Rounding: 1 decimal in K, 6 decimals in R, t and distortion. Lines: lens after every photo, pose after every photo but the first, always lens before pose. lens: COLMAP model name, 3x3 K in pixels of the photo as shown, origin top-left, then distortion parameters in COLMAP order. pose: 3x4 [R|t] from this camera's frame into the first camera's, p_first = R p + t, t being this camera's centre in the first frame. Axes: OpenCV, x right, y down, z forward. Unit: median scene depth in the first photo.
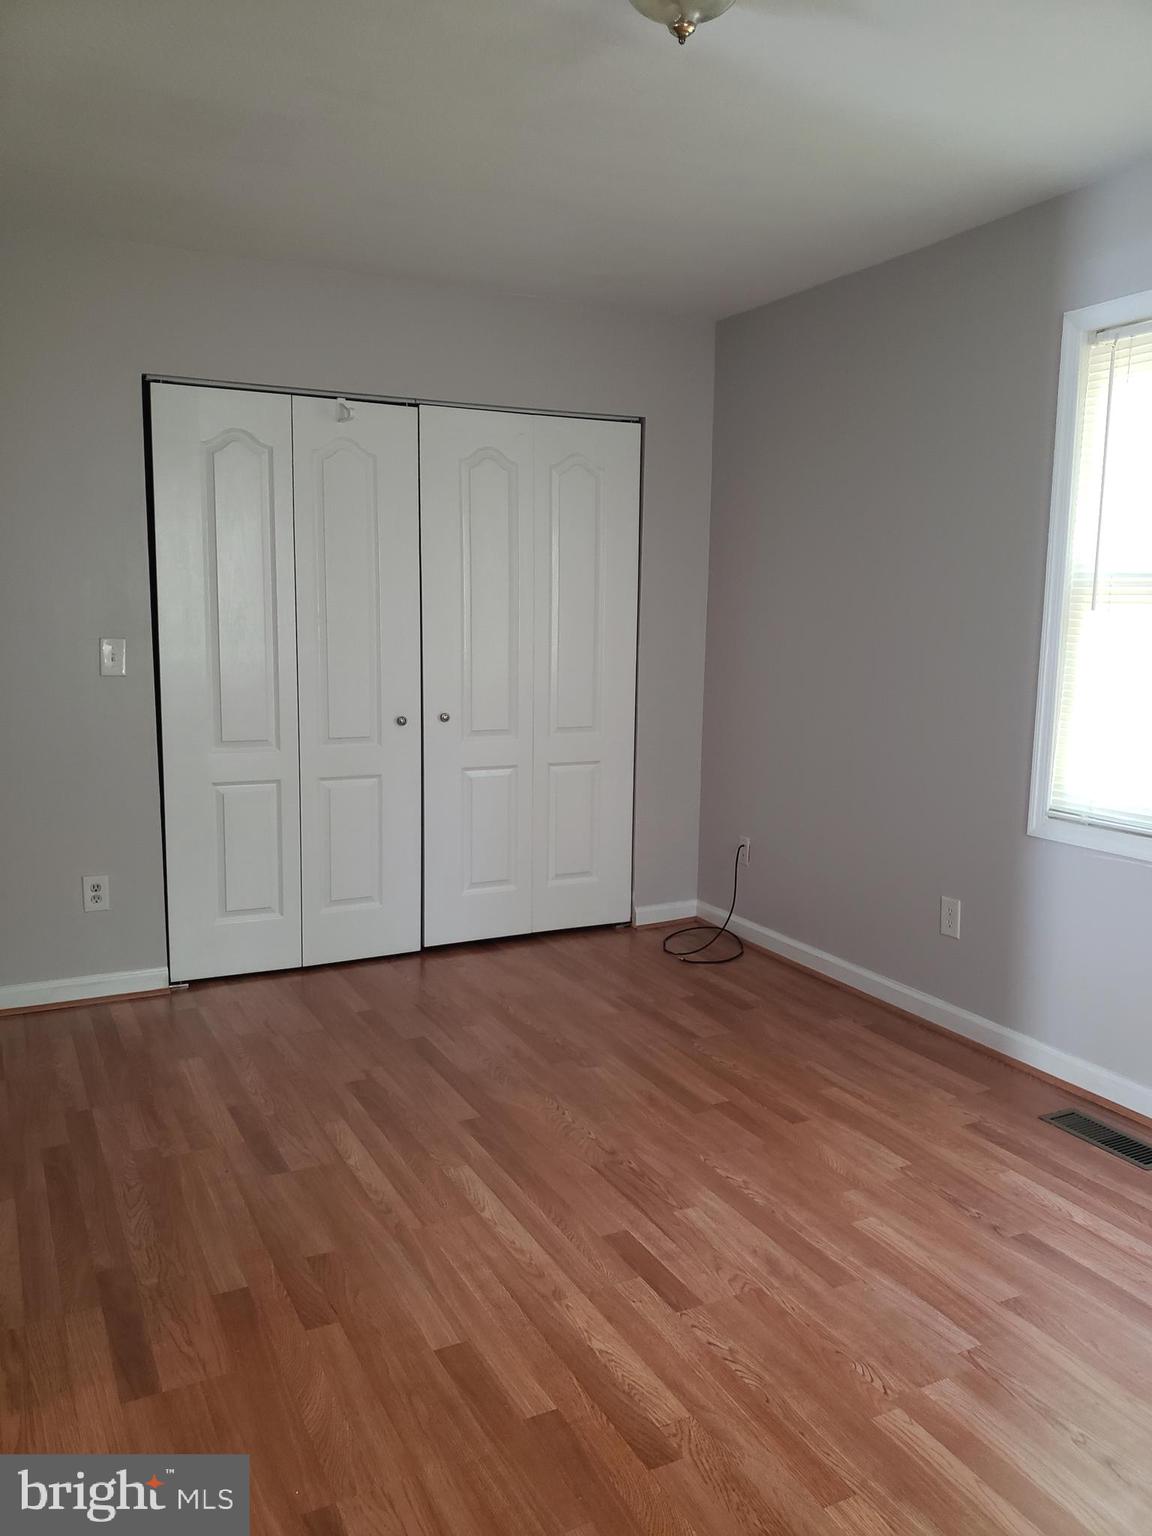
lens RADIAL K [[1213.7, 0, 576.0], [0, 1213.7, 768.0], [0, 0, 1]] dist [0.000031, 0.095210]
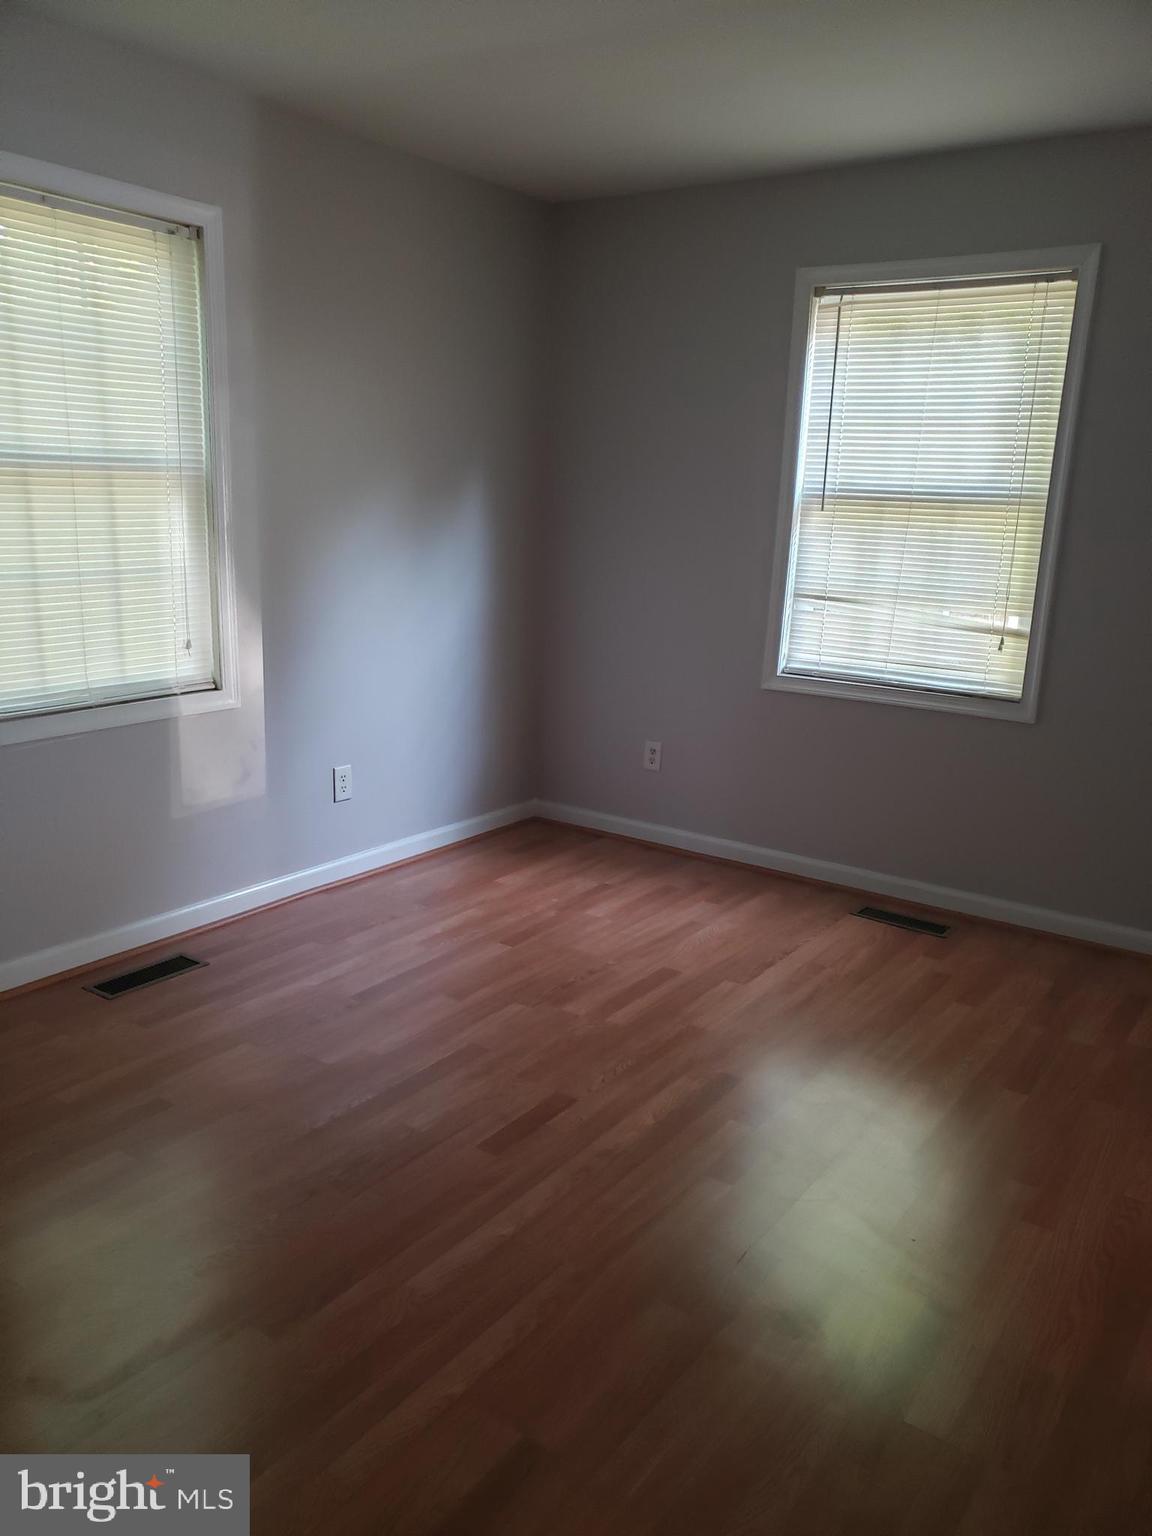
lens RADIAL K [[1213.7, 0, 576.0], [0, 1213.7, 768.0], [0, 0, 1]] dist [0.000031, 0.095210]
pose [[-0.471639, -0.226901, 0.852099, -0.810222], [0.082322, 0.950776, 0.298743, -0.223486], [-0.877941, 0.211046, -0.429744, 1.323264]]
